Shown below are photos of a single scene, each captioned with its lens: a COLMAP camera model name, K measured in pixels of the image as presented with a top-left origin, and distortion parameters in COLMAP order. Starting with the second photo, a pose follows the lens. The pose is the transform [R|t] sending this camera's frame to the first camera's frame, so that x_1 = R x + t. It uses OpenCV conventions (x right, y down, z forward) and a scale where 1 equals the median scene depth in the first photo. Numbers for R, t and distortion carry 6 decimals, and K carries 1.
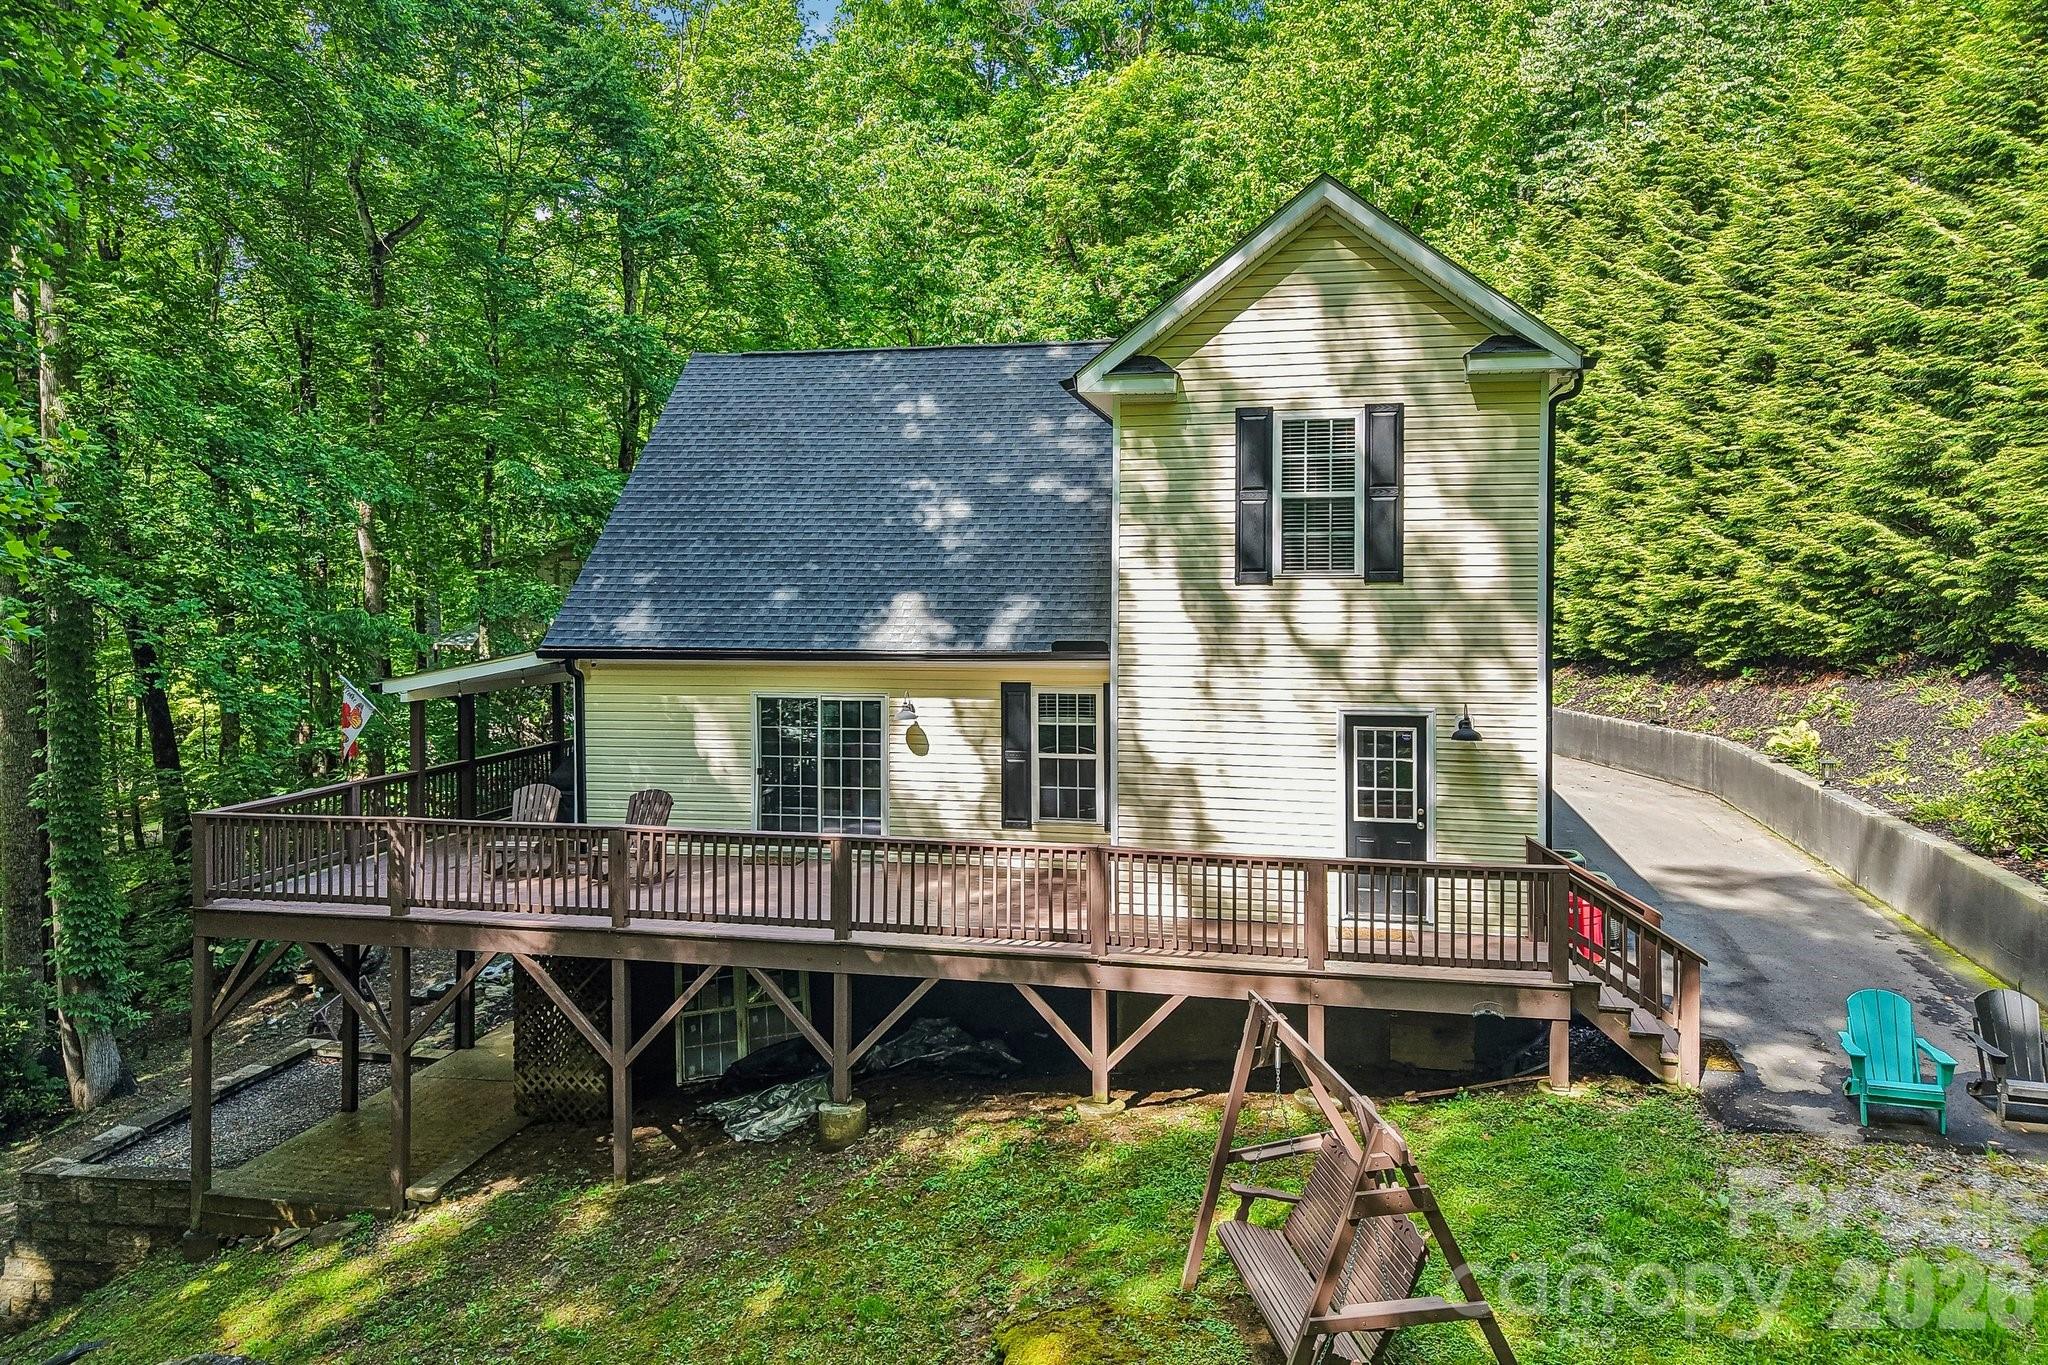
lens RADIAL K [[1378.0, 0, 1024.0], [0, 1378.0, 682.5], [0, 0, 1]] dist [0.052232, -0.053844]
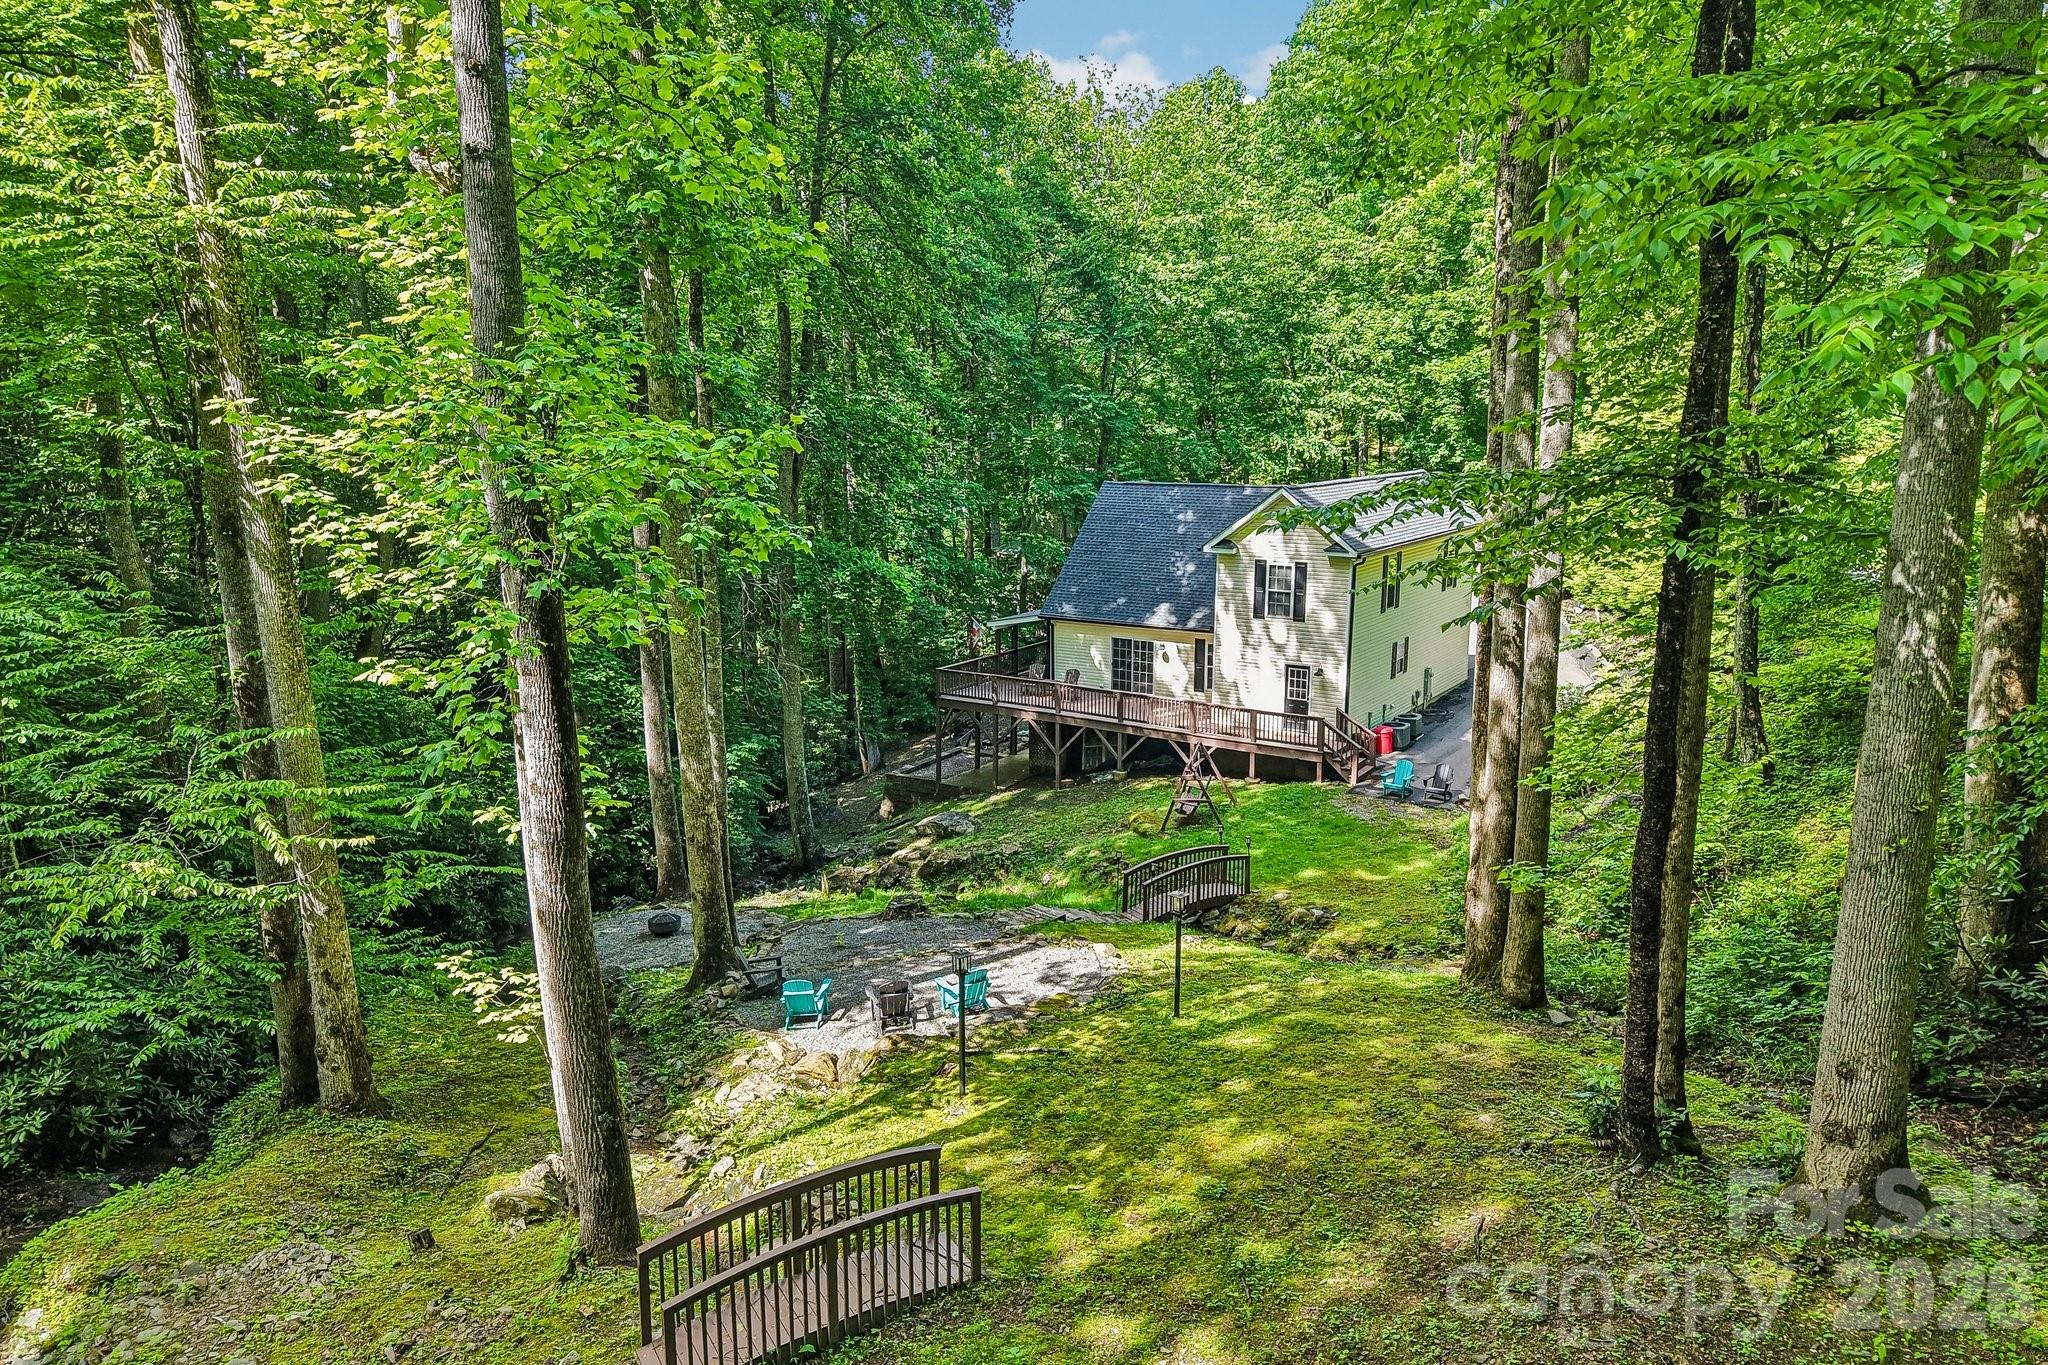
lens RADIAL K [[1378.0, 0, 1024.0], [0, 1378.0, 682.5], [0, 0, 1]] dist [0.052232, -0.053844]
pose [[0.933769, 0.072884, -0.350377, 0.747114], [-0.028593, 0.991107, 0.129962, -0.309036], [0.356733, -0.111336, 0.927548, -1.985921]]
